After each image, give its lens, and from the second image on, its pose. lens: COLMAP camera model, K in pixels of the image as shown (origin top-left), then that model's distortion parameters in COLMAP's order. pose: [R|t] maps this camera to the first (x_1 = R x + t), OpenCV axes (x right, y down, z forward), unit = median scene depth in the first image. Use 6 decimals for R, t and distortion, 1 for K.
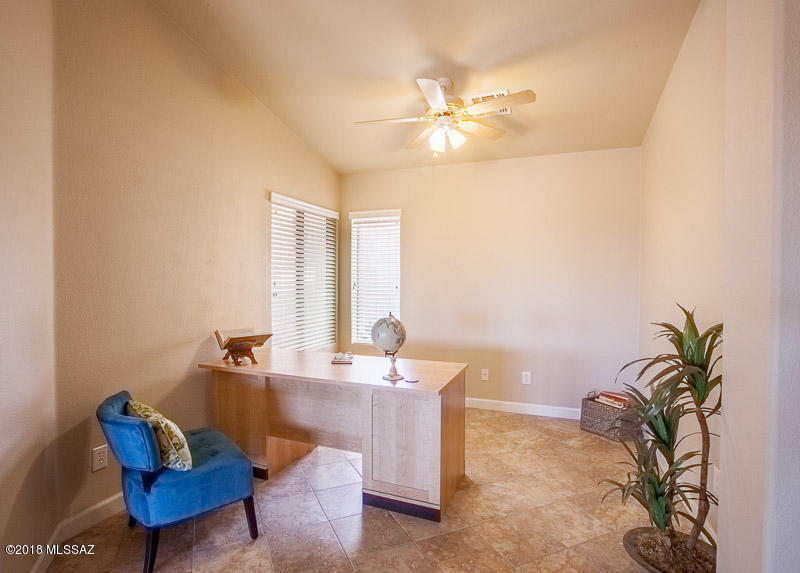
lens RADIAL K [[394.9, 0, 420.0], [0, 394.9, 281.2], [0, 0, 1]] dist [-0.010960, 0.001961]
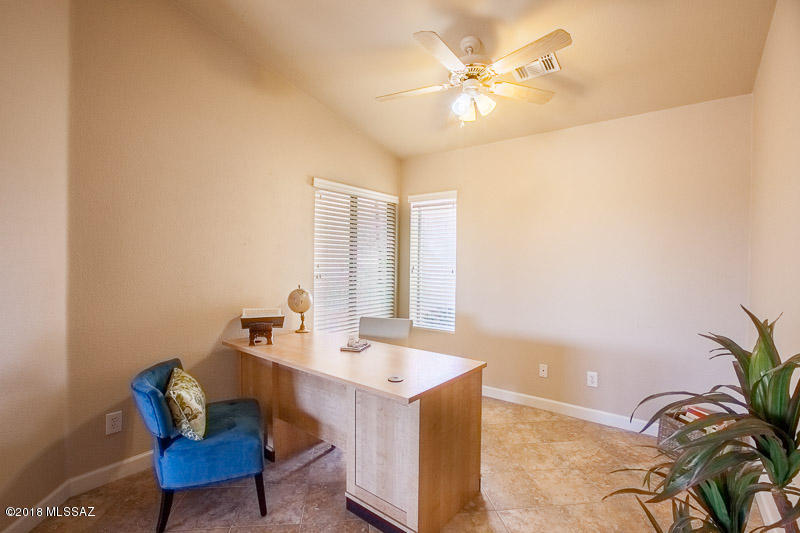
lens RADIAL K [[374.4, 0, 398.4], [0, 374.4, 261.2], [0, 0, 1]] dist [-0.034566, 0.008137]
pose [[0.954658, 0.010042, -0.297534, 0.161452], [-0.013424, 0.999866, -0.009326, 0.000524], [0.297401, 0.012897, 0.954666, 0.157987]]
